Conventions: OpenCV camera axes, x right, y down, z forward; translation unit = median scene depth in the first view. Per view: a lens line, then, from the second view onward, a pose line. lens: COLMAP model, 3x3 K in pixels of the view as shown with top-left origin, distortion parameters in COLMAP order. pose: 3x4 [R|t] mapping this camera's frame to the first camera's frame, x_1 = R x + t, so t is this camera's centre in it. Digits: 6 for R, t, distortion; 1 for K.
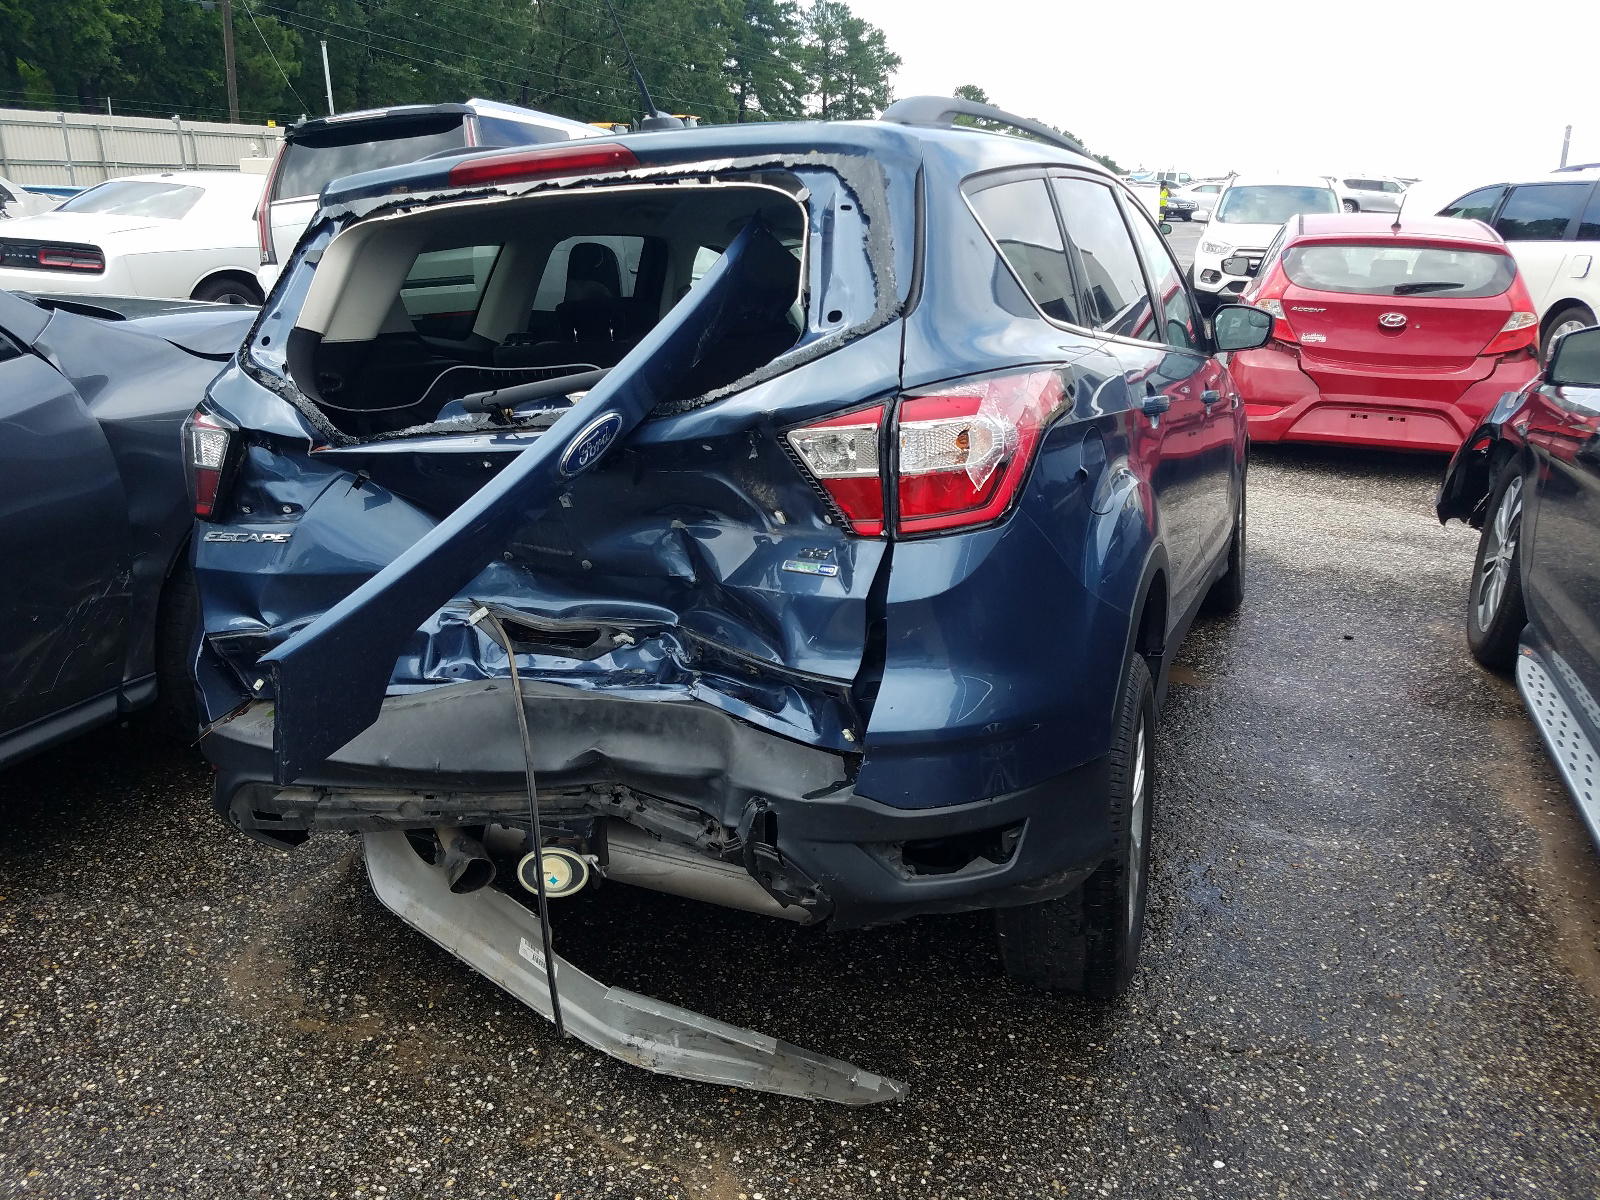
lens RADIAL K [[1239.0, 0, 800.0], [0, 1239.0, 600.0], [0, 0, 1]] dist [-0.000982, 0.015795]
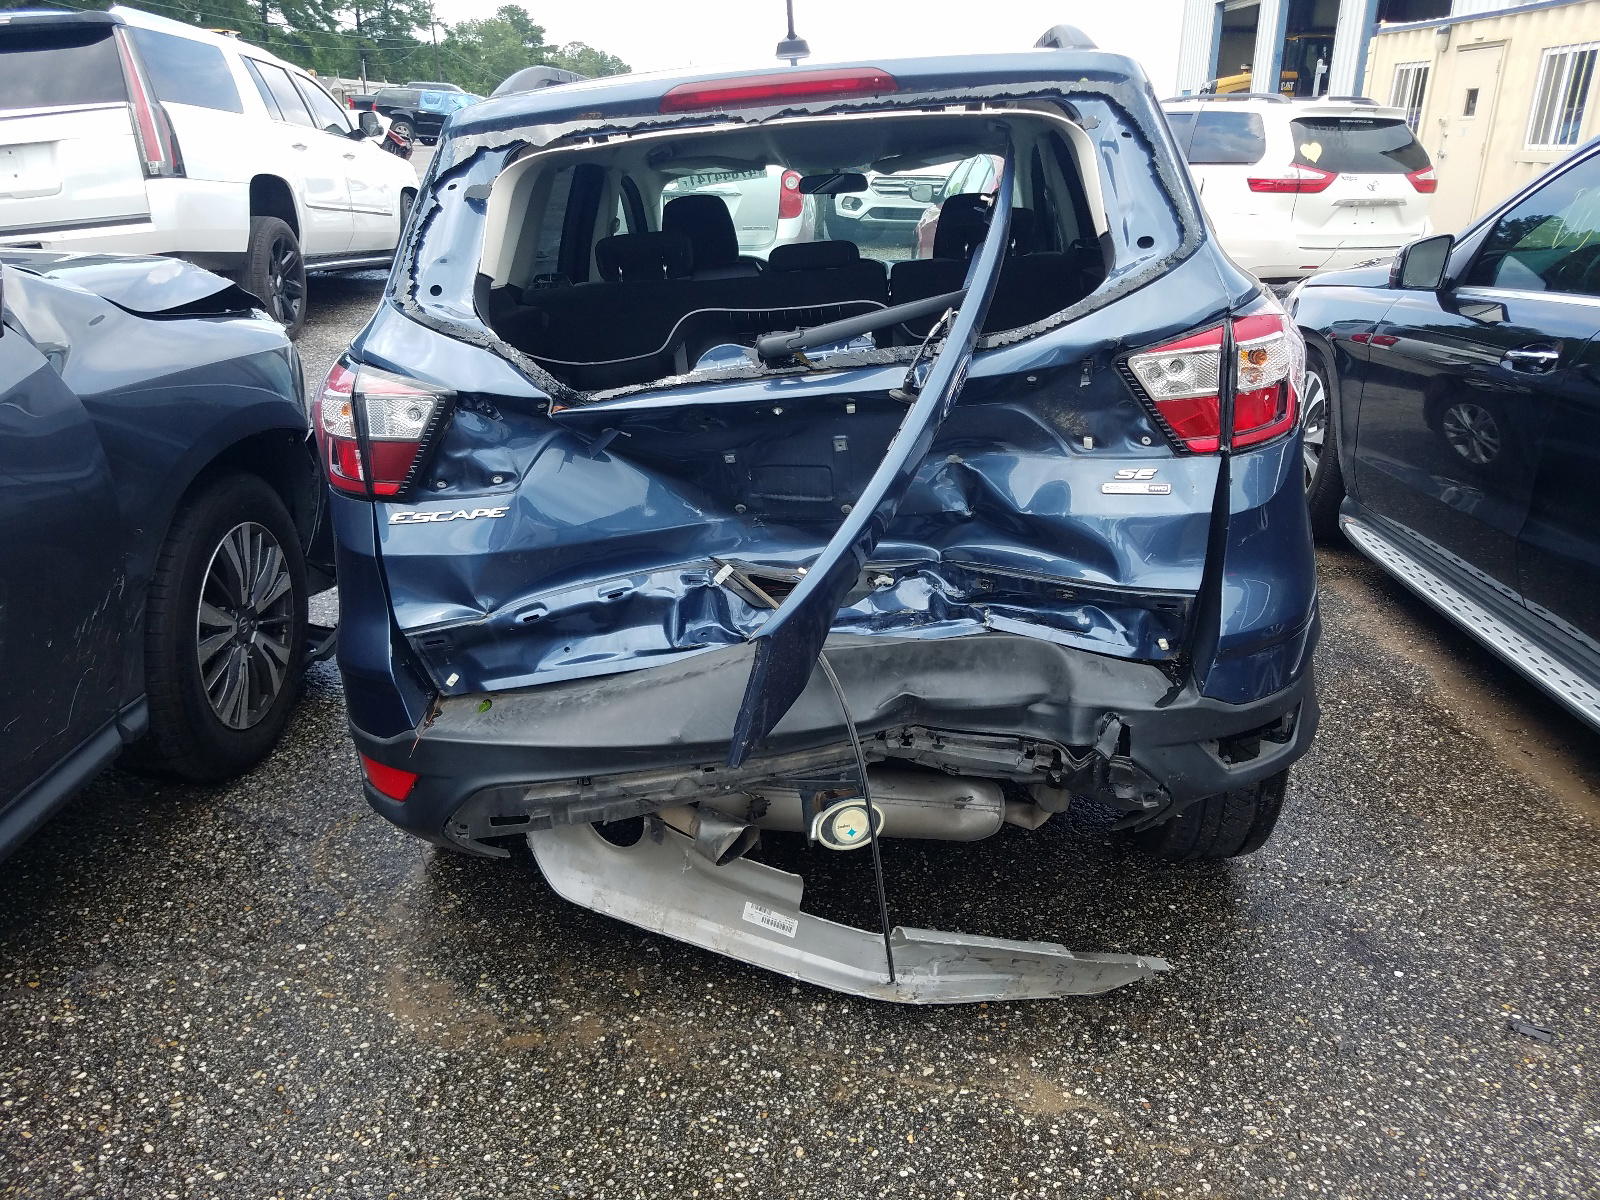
lens RADIAL K [[1234.1, 0, 800.0], [0, 1234.1, 600.0], [0, 0, 1]] dist [0.011956, -0.012573]
pose [[0.944923, -0.114900, 0.306460, -0.518141], [0.098365, 0.992761, 0.068921, -0.028439], [-0.312161, -0.034980, 0.949385, 0.088922]]
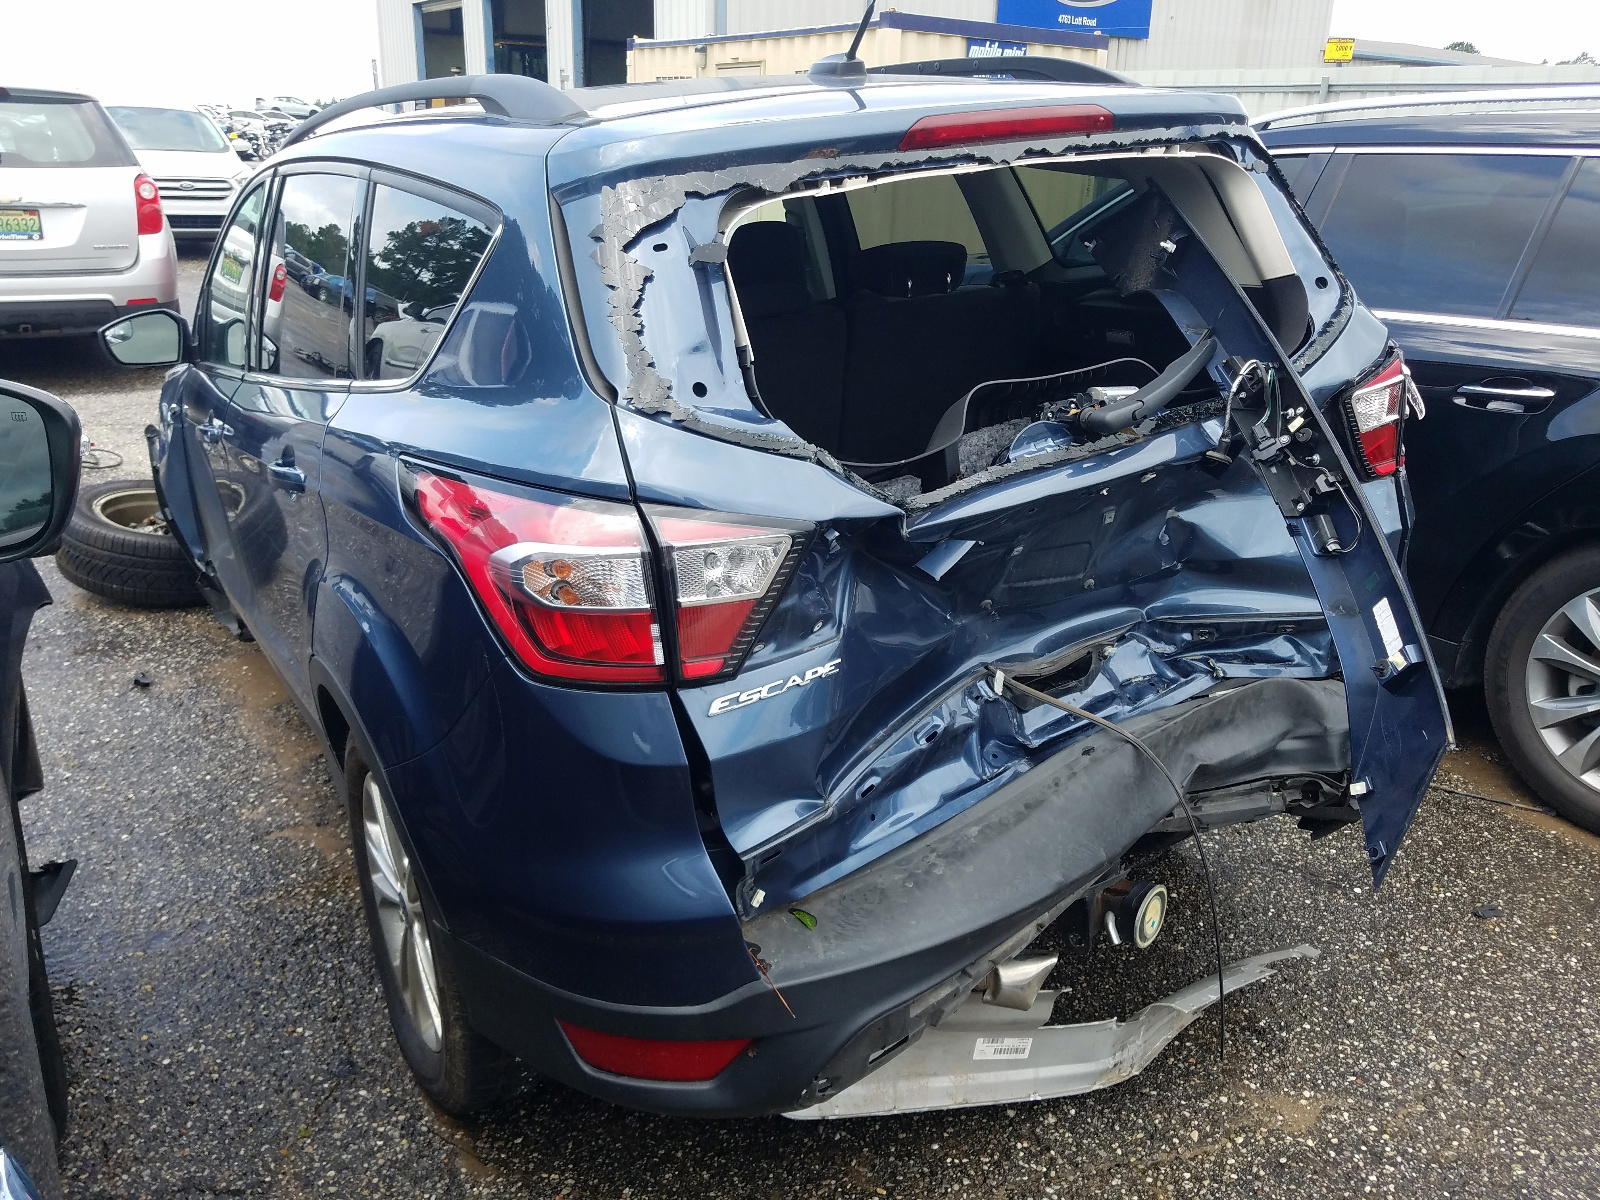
lens RADIAL K [[1239.0, 0, 800.0], [0, 1239.0, 600.0], [0, 0, 1]] dist [-0.000982, 0.015795]
pose [[0.596335, -0.268090, 0.756646, -0.984133], [0.224937, 0.960628, 0.163084, -0.211732], [-0.770576, 0.072945, 0.633159, 0.603952]]
